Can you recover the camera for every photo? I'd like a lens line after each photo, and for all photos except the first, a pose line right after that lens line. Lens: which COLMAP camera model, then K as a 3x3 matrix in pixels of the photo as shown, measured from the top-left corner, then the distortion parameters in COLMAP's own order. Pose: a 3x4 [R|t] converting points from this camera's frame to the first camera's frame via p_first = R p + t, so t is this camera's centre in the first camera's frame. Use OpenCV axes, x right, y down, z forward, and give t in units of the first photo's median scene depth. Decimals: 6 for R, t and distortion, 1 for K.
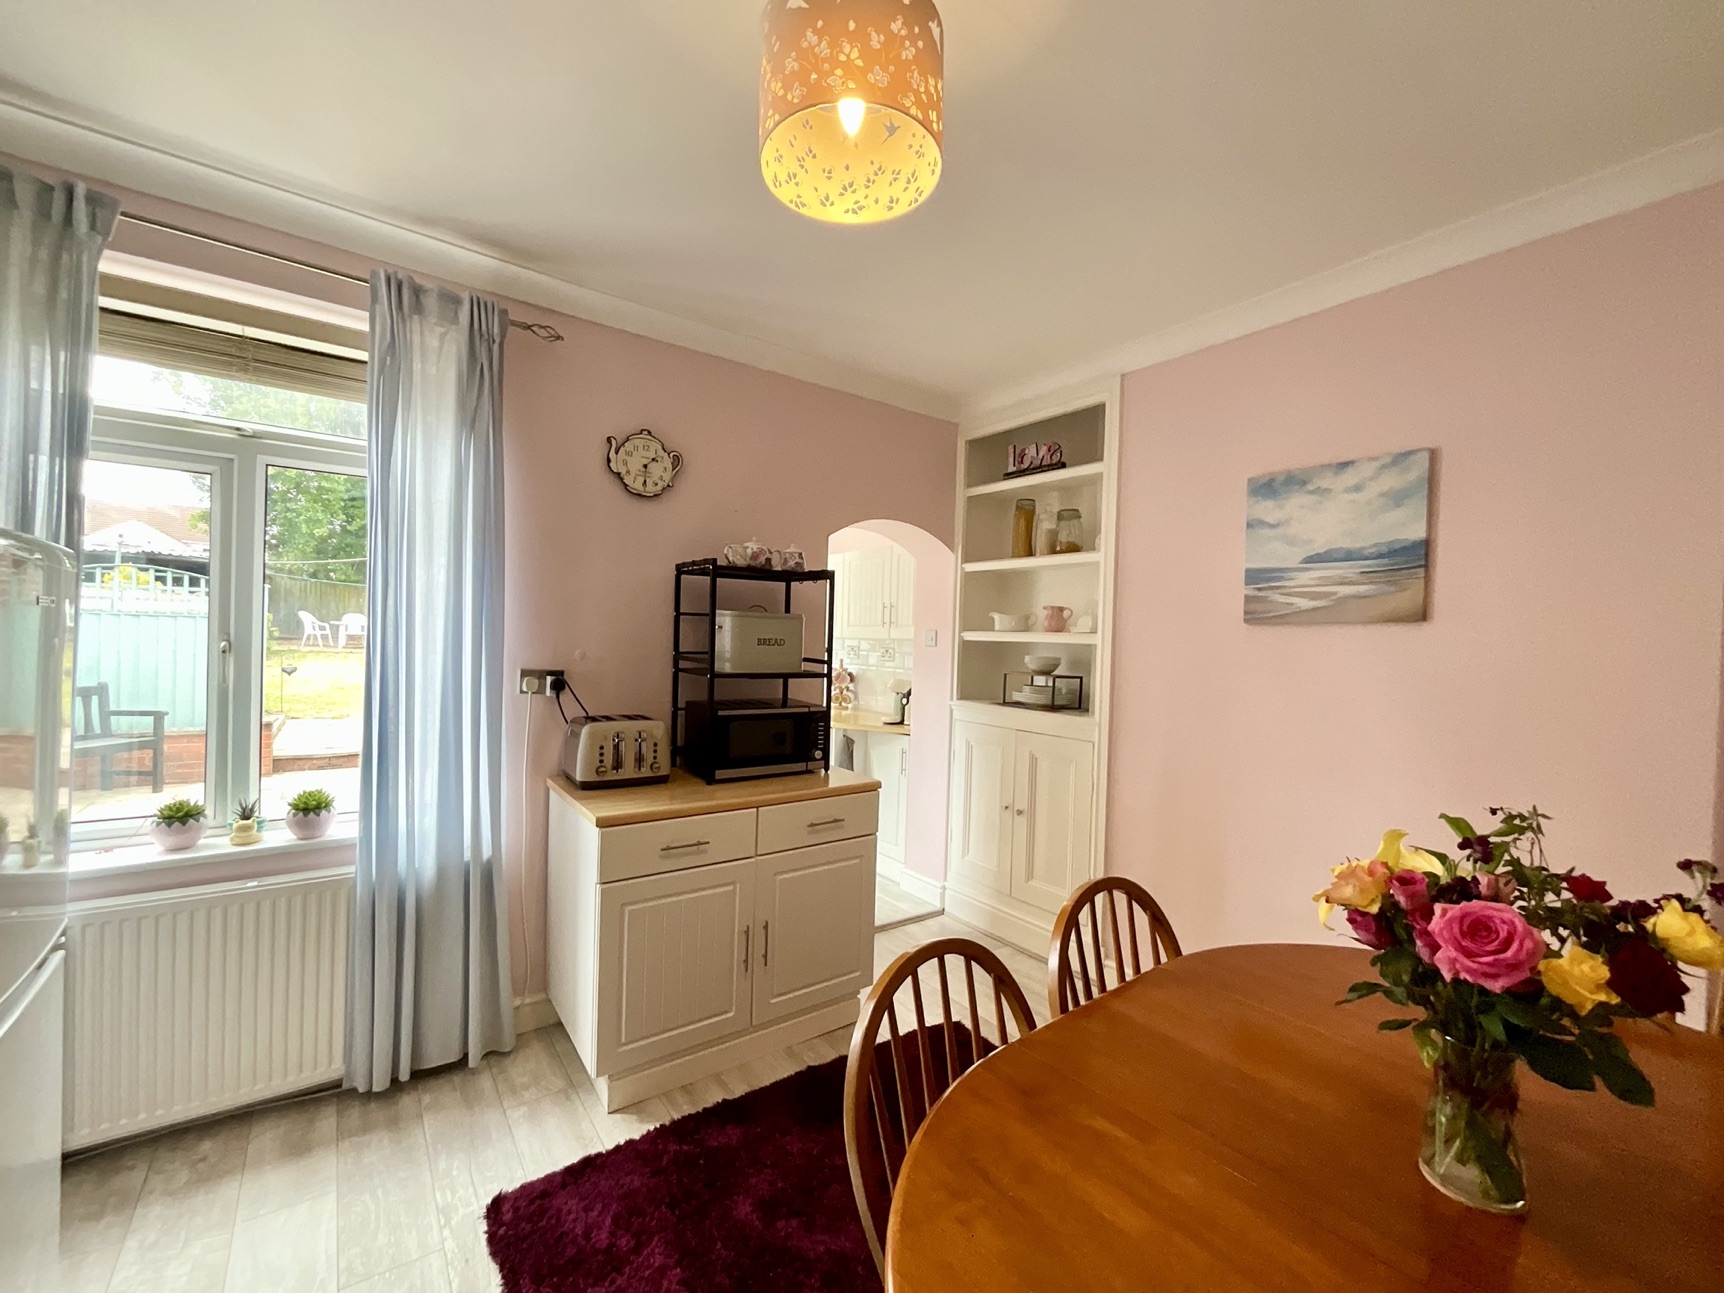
lens RADIAL K [[704.2, 0, 859.9], [0, 704.2, 649.3], [0, 0, 1]] dist [0.001989, -0.000223]
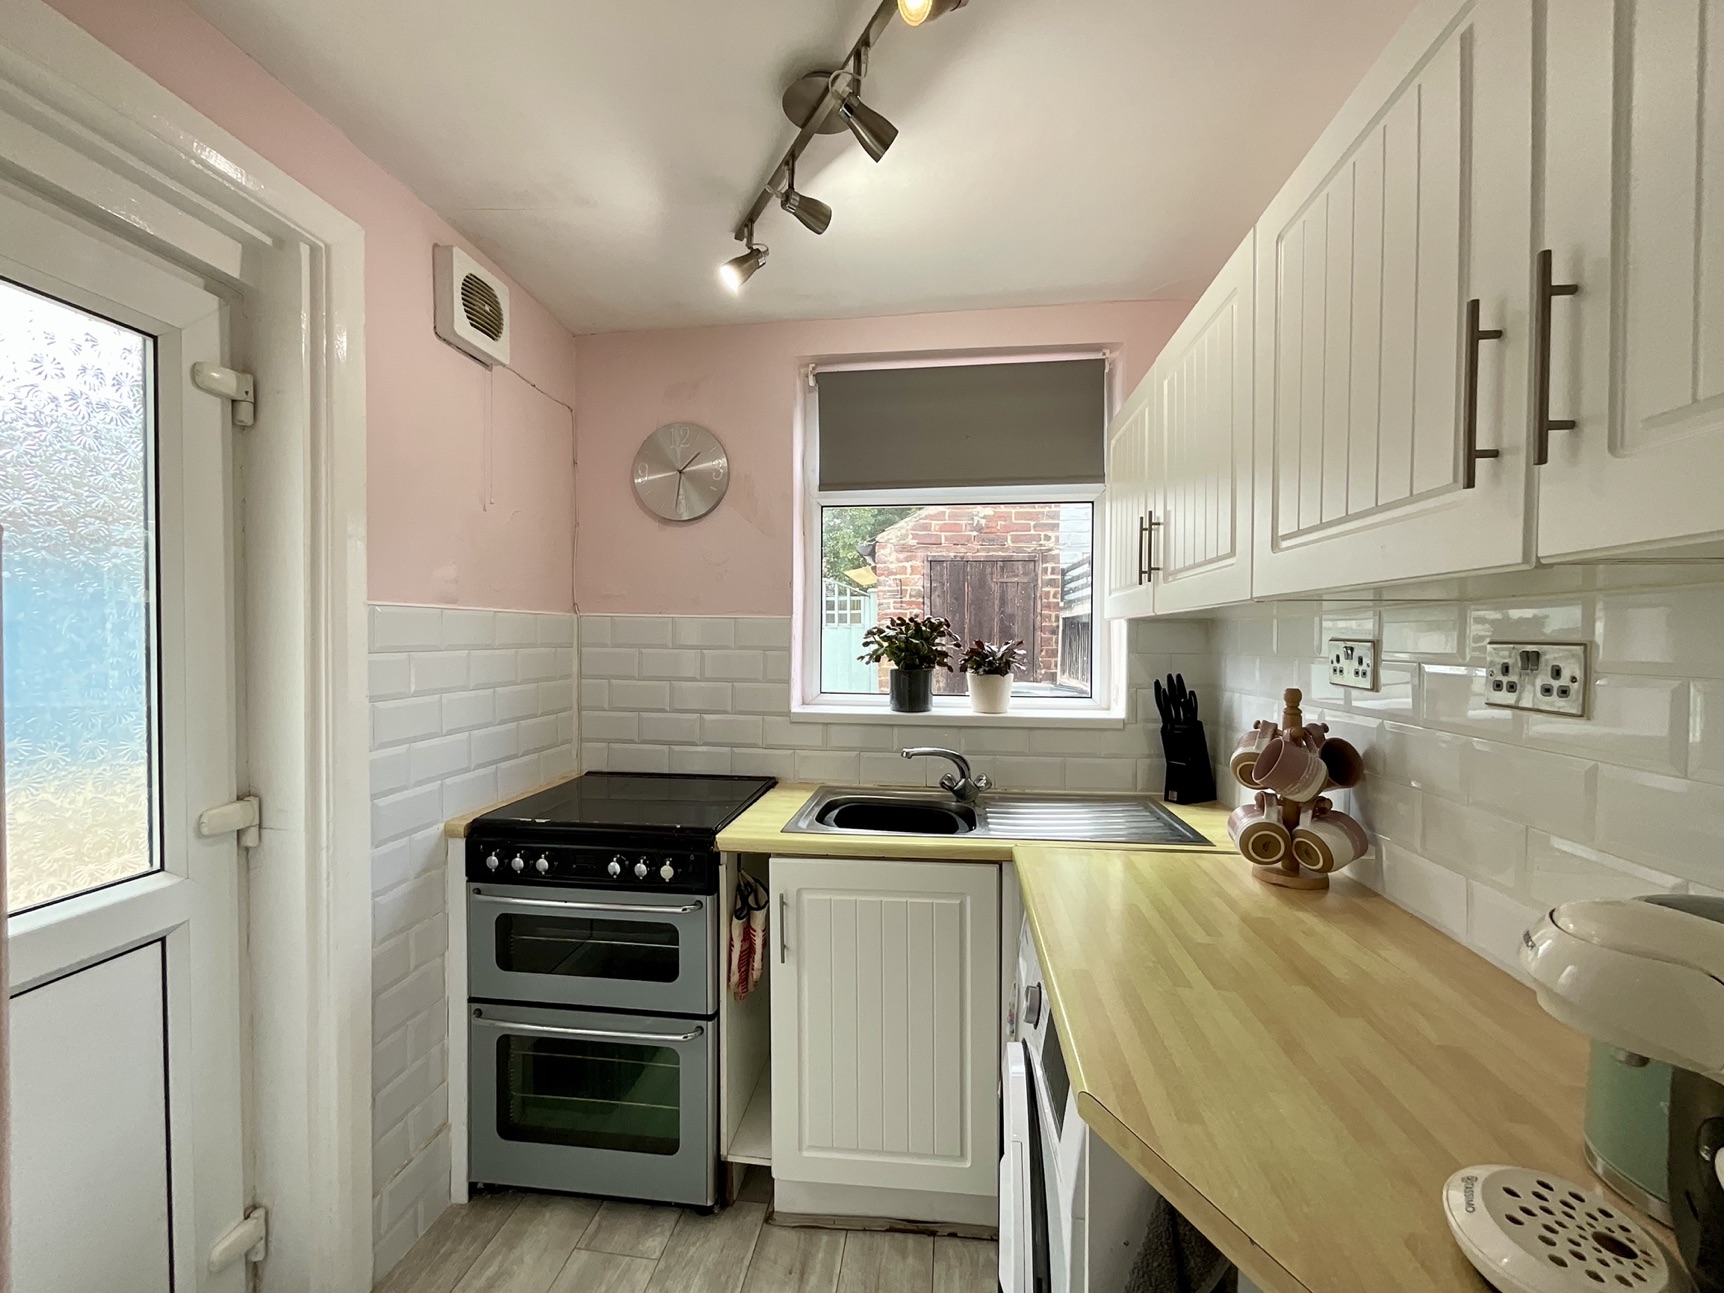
lens RADIAL K [[704.2, 0, 860.5], [0, 704.2, 649.1], [0, 0, 1]] dist [0.001989, -0.000223]
pose [[0.732343, -0.017210, -0.680718, 0.062595], [0.008620, 0.999835, -0.016003, 0.004485], [0.680881, 0.005852, 0.732371, 1.312434]]
